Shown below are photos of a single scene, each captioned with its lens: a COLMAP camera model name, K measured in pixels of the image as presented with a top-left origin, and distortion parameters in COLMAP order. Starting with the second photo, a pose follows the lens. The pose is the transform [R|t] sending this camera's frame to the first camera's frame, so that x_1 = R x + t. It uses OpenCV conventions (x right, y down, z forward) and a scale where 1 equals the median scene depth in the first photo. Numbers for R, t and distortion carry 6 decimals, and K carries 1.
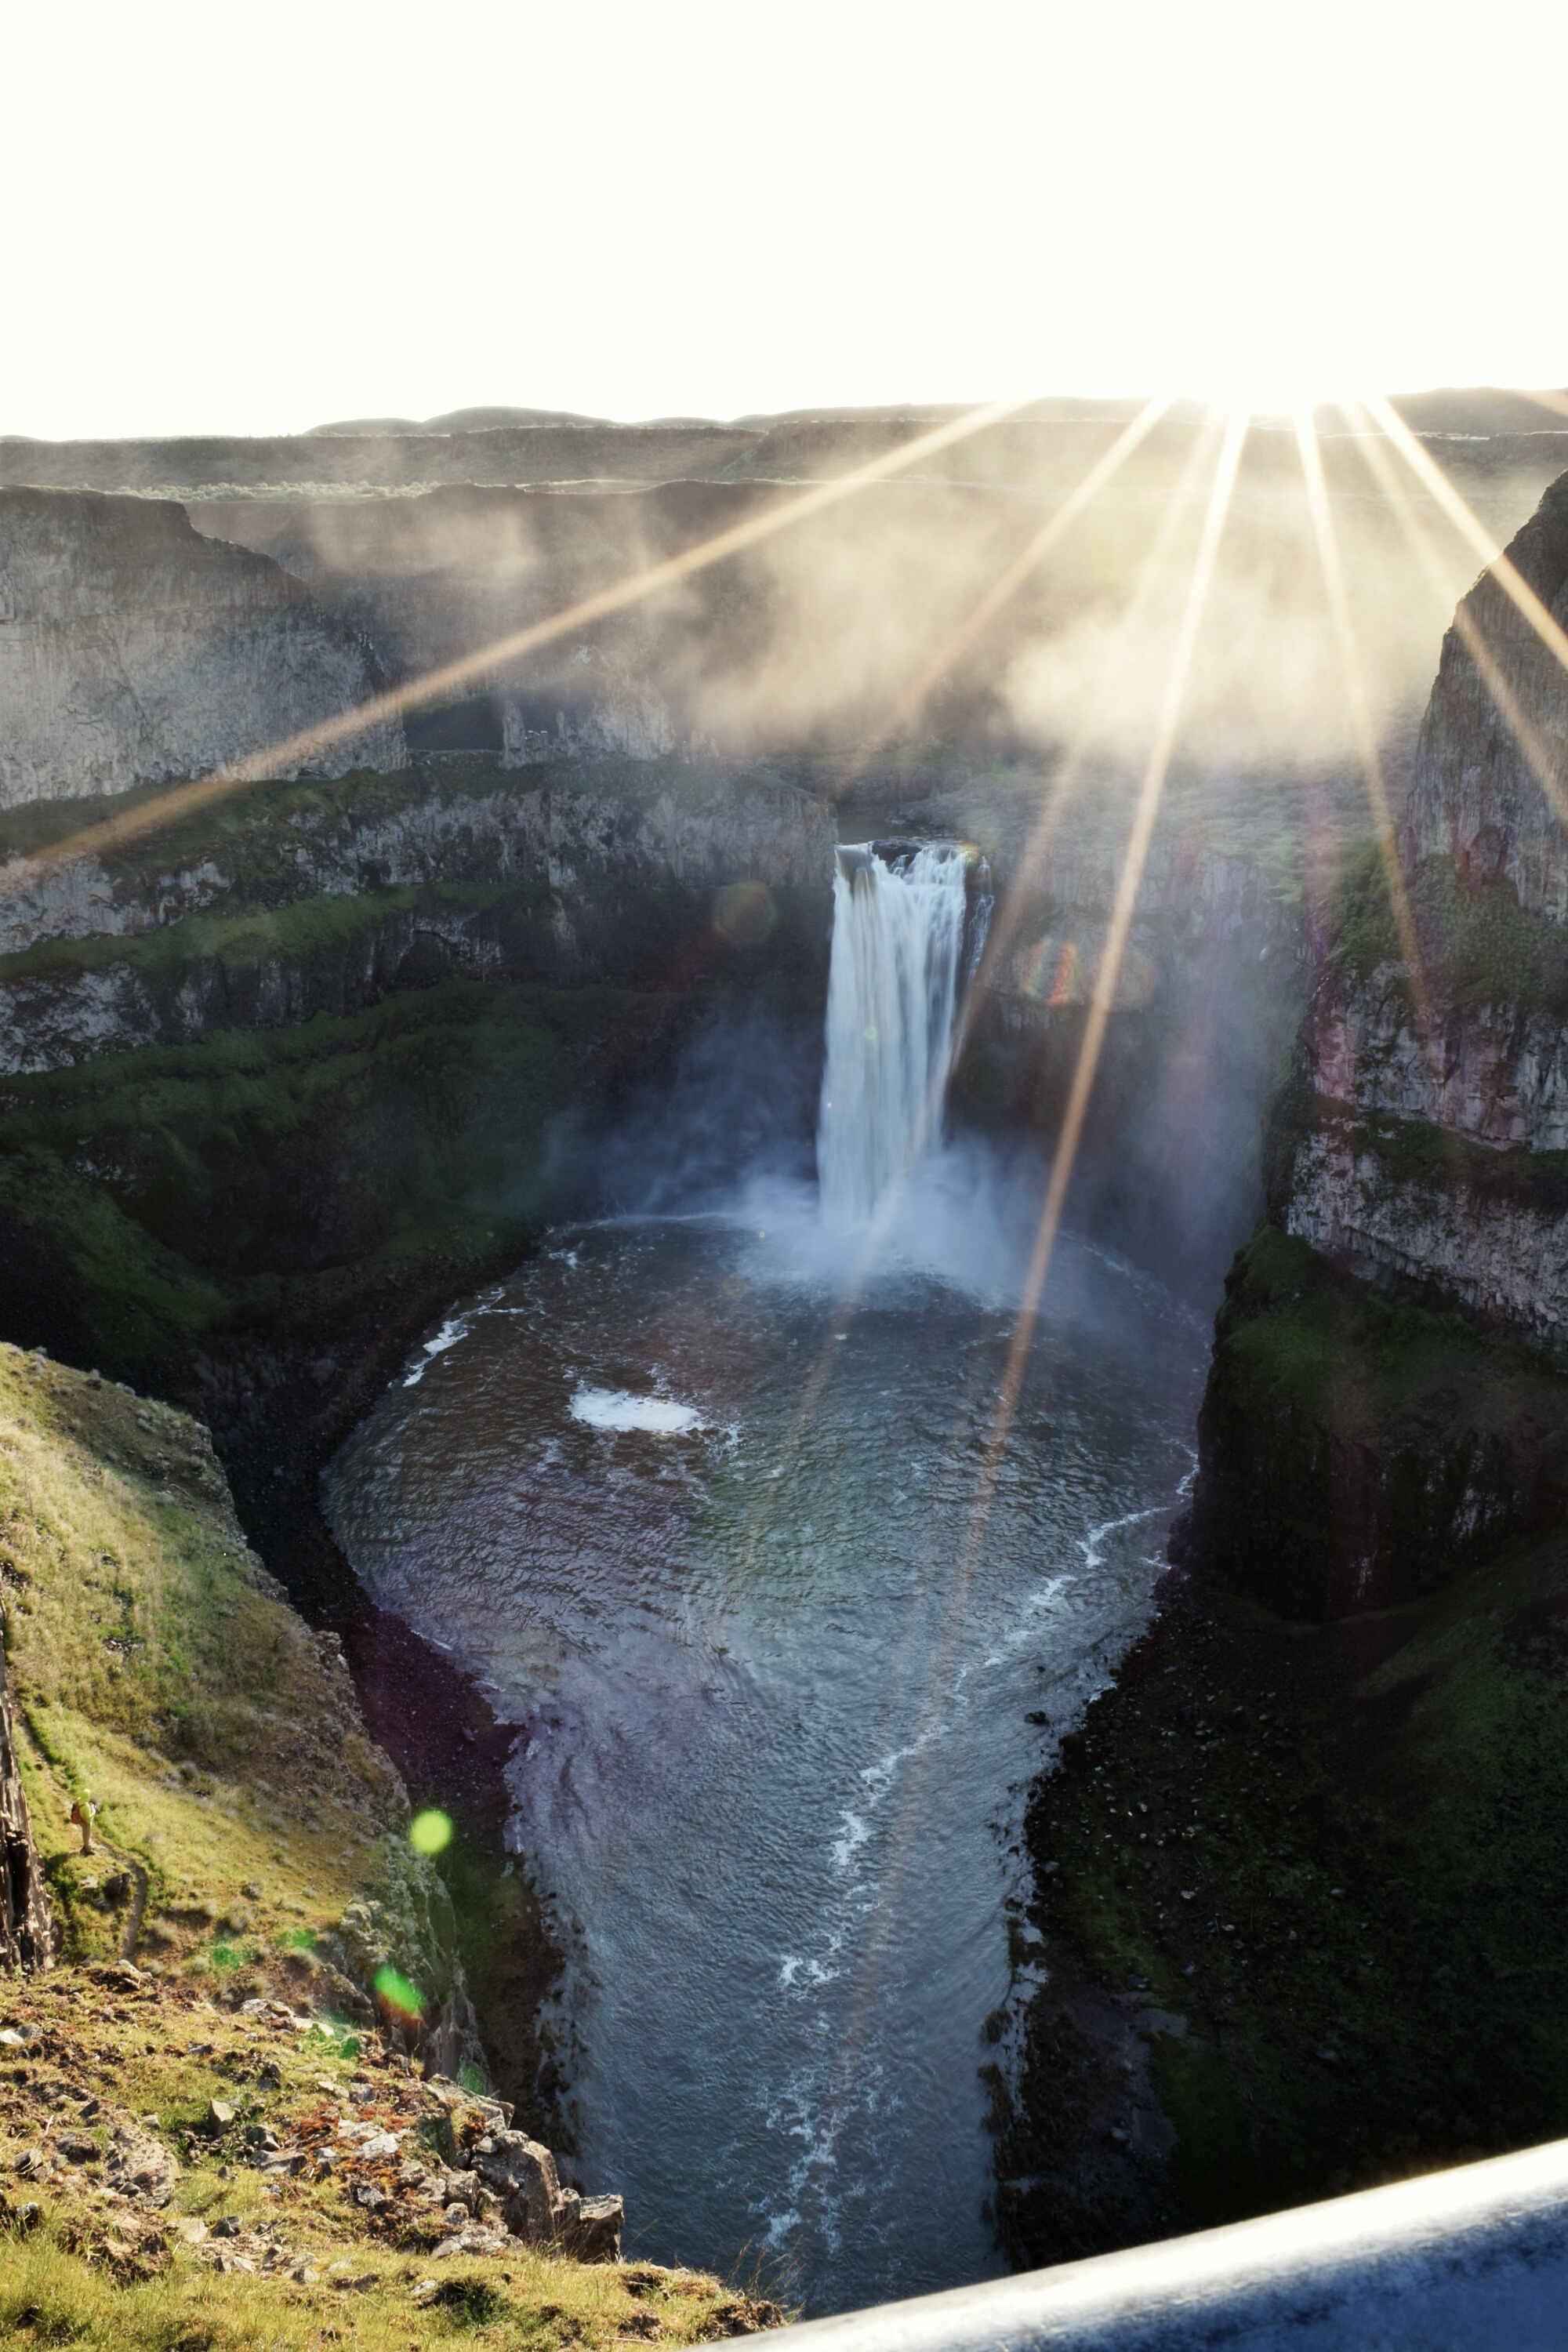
lens RADIAL K [[1876.0, 0, 787.9], [0, 1876.0, 1188.5], [0, 0, 1]] dist [-0.089387, -0.001202]
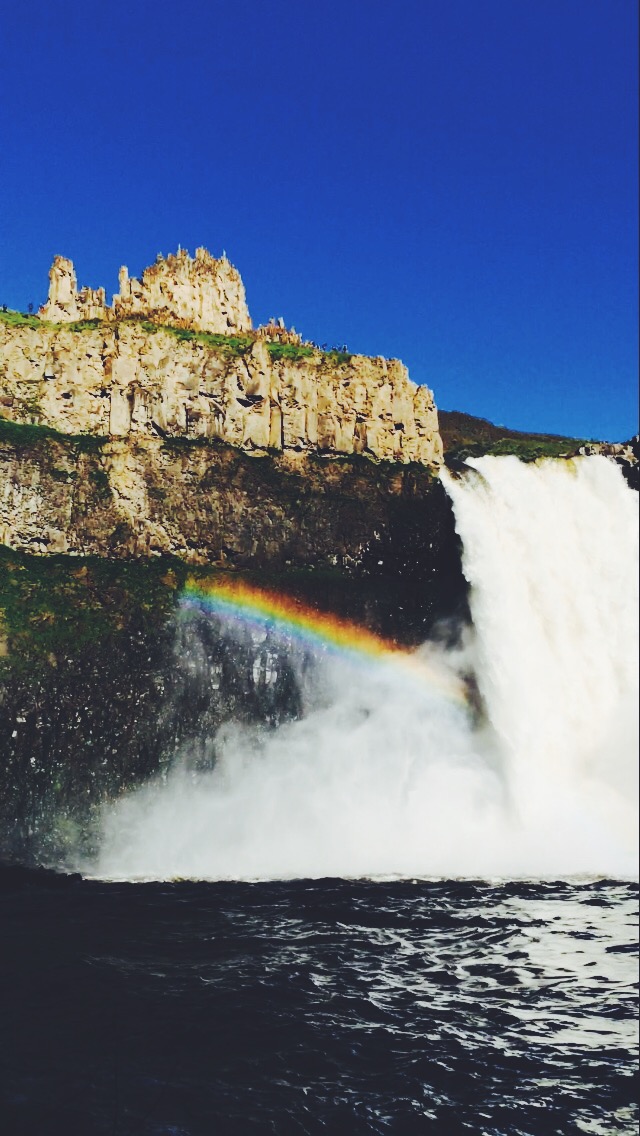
lens RADIAL K [[1076.9, 0, 318.8], [0, 1076.9, 570.8], [0, 0, 1]] dist [0.071936, 0.000000]
pose [[0.953724, 0.065319, 0.293502, -0.241457], [0.112371, 0.827962, -0.549411, 0.195565], [-0.278896, 0.556967, 0.782307, 0.923037]]
